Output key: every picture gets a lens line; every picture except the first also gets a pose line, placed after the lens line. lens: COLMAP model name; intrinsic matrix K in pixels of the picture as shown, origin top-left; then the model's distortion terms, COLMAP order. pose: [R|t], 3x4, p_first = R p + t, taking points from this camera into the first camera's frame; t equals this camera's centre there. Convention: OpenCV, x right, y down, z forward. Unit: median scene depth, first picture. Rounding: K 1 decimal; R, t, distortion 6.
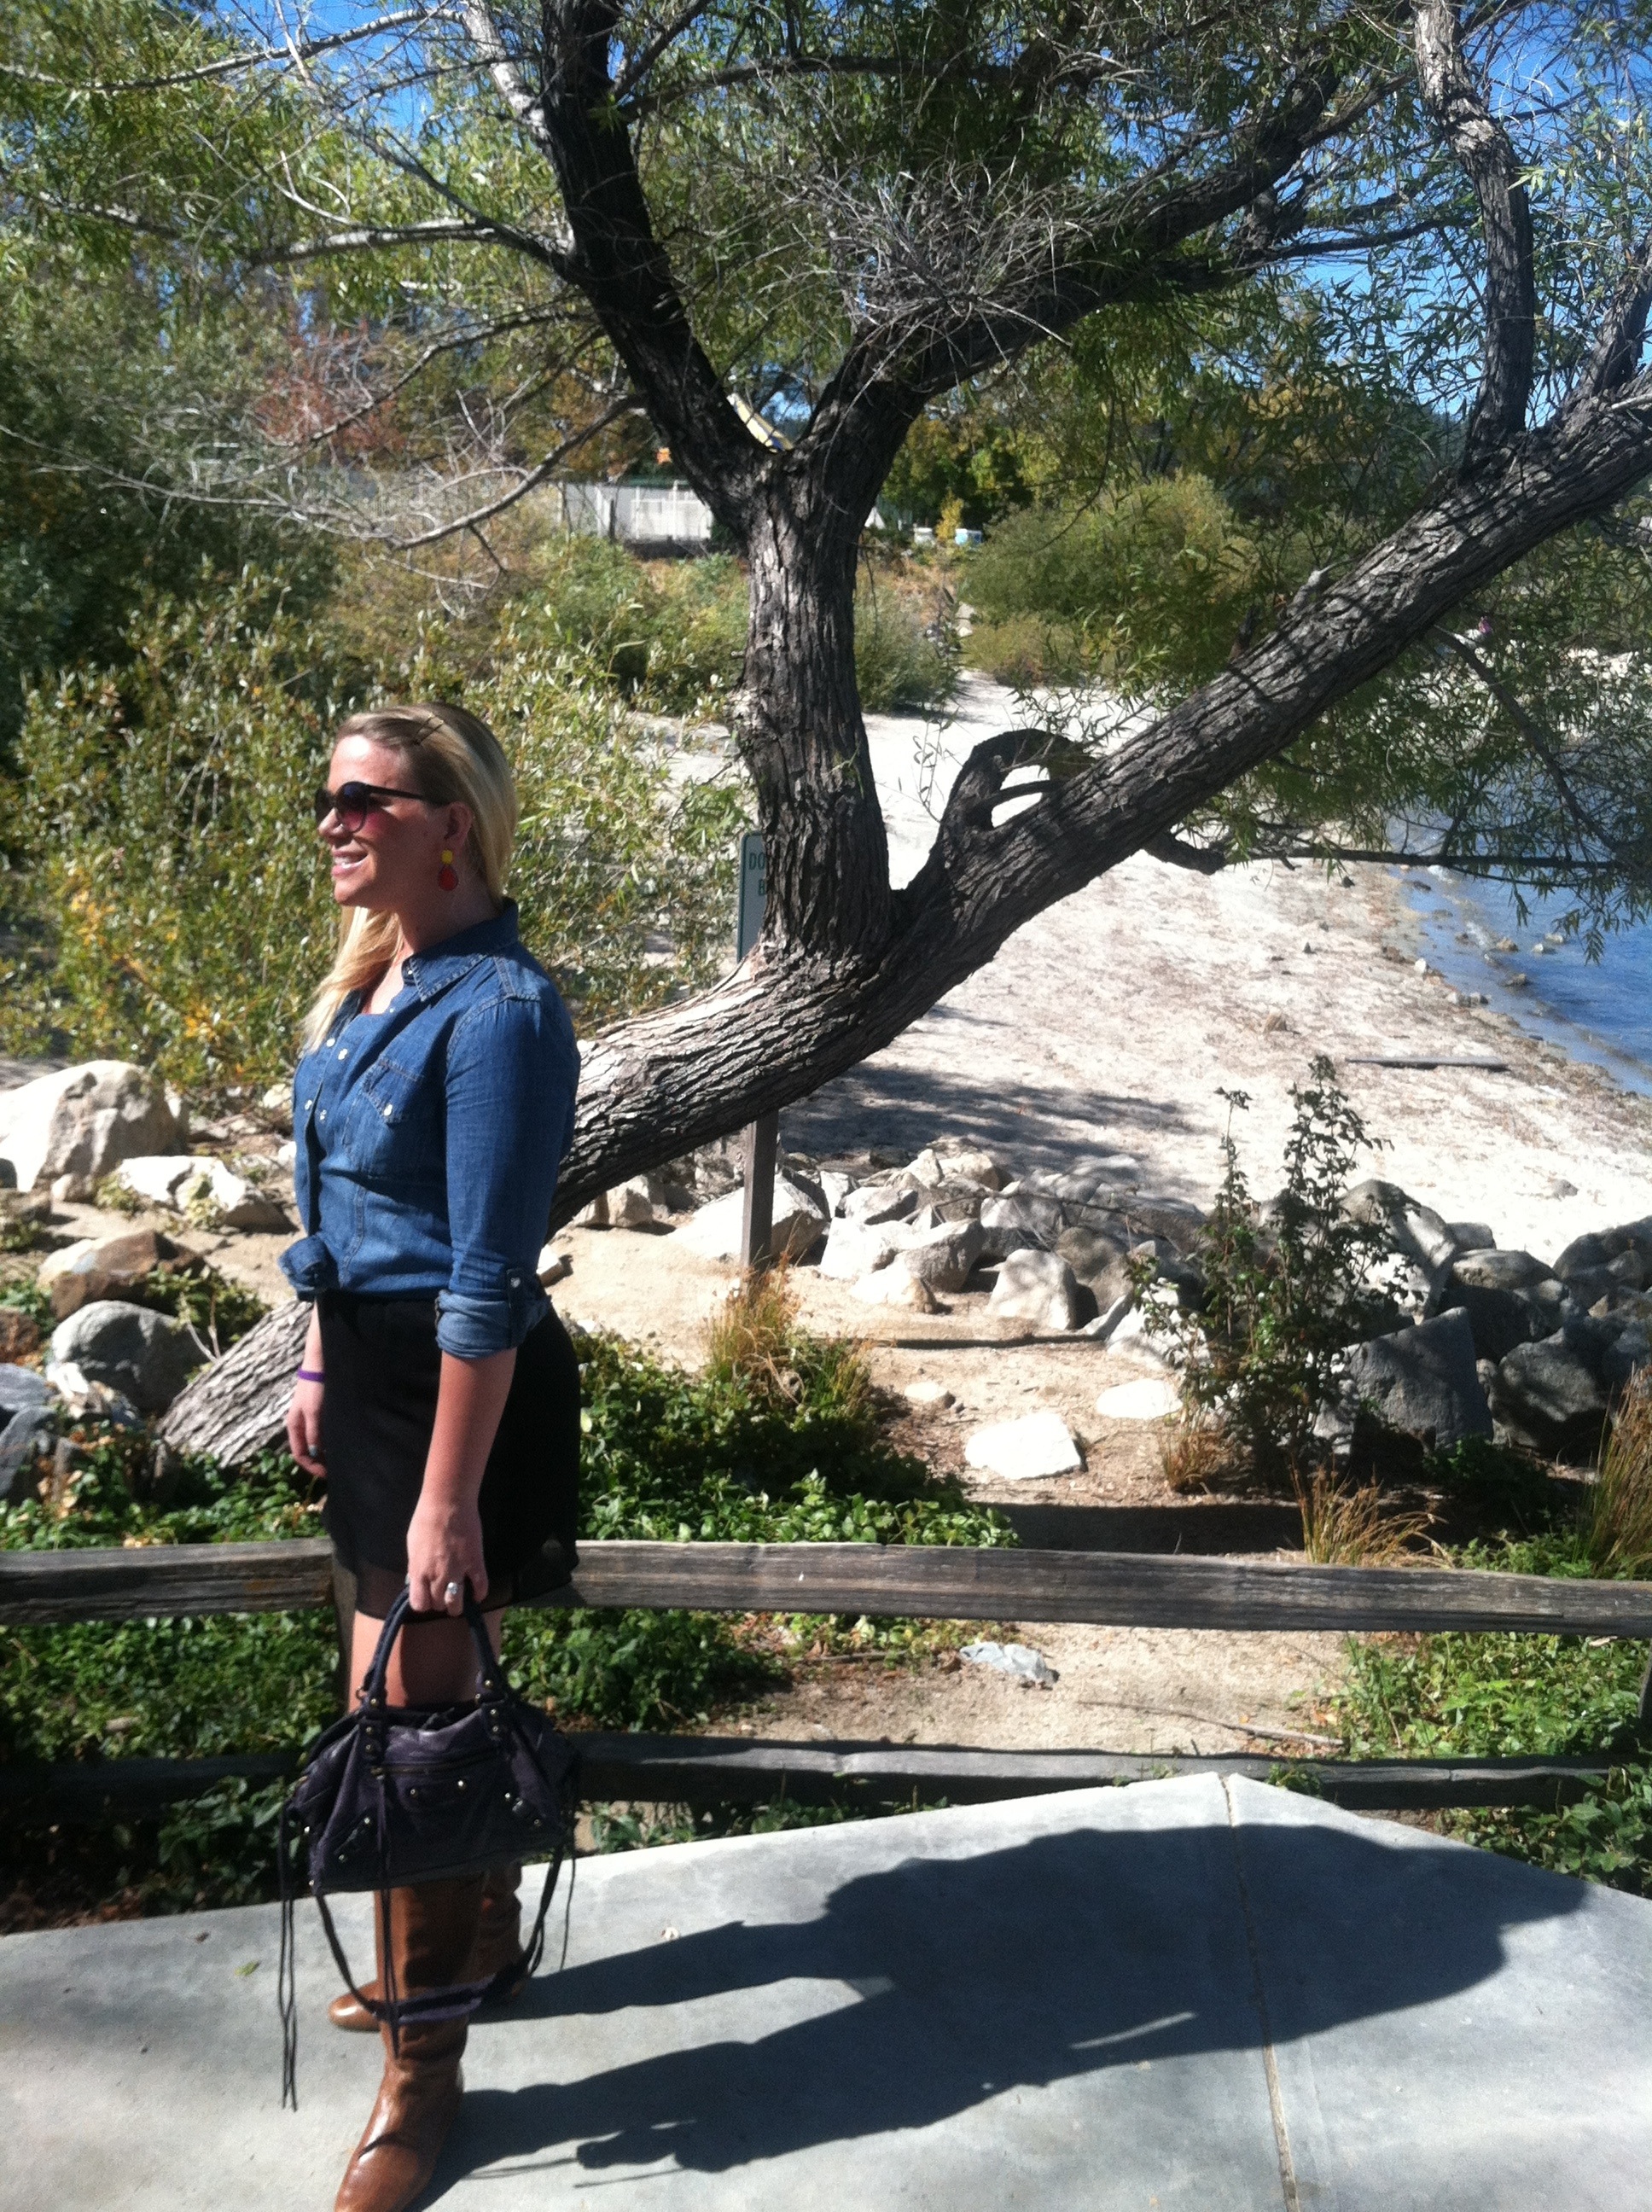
lens RADIAL K [[2257.0, 0, 826.0], [0, 2257.0, 1106.0], [0, 0, 1]] dist [0.289102, -0.829631]
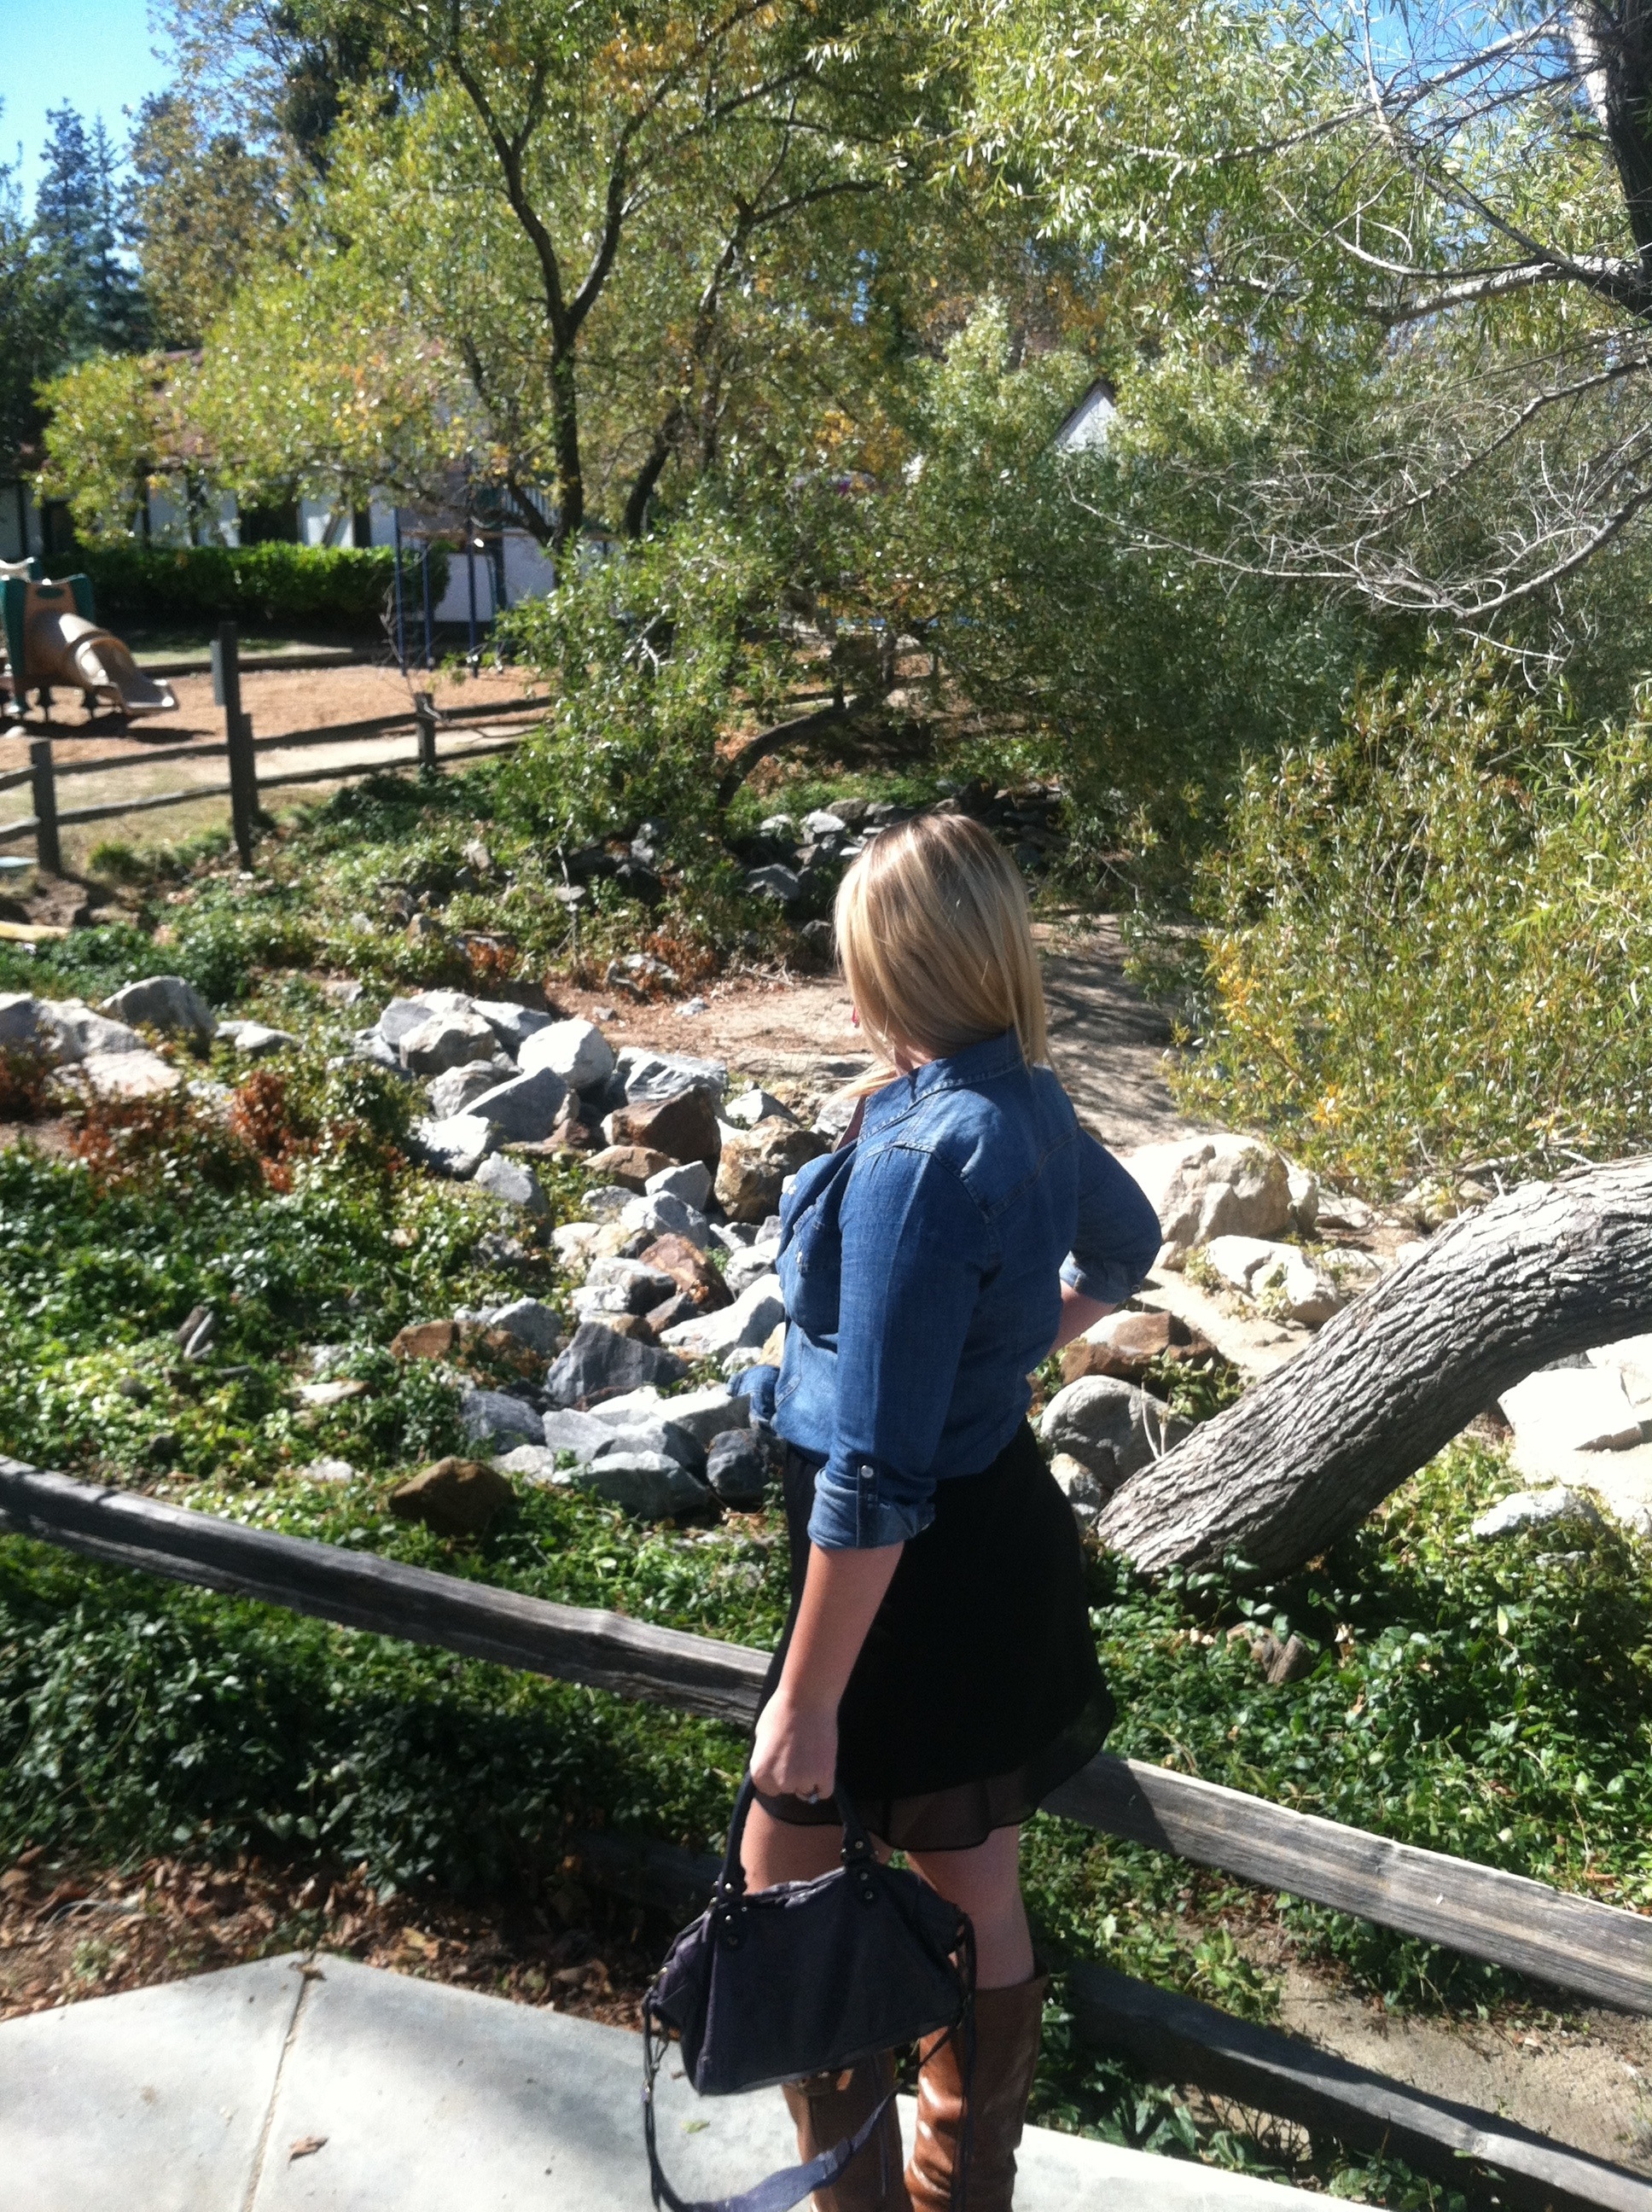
lens RADIAL K [[2257.0, 0, 826.0], [0, 2257.0, 1106.0], [0, 0, 1]] dist [0.289102, -0.829631]
pose [[0.811831, 0.107692, -0.573875, 0.161647], [-0.122508, 0.992383, 0.012923, -0.033643], [0.570896, 0.059812, 0.818841, 0.124406]]
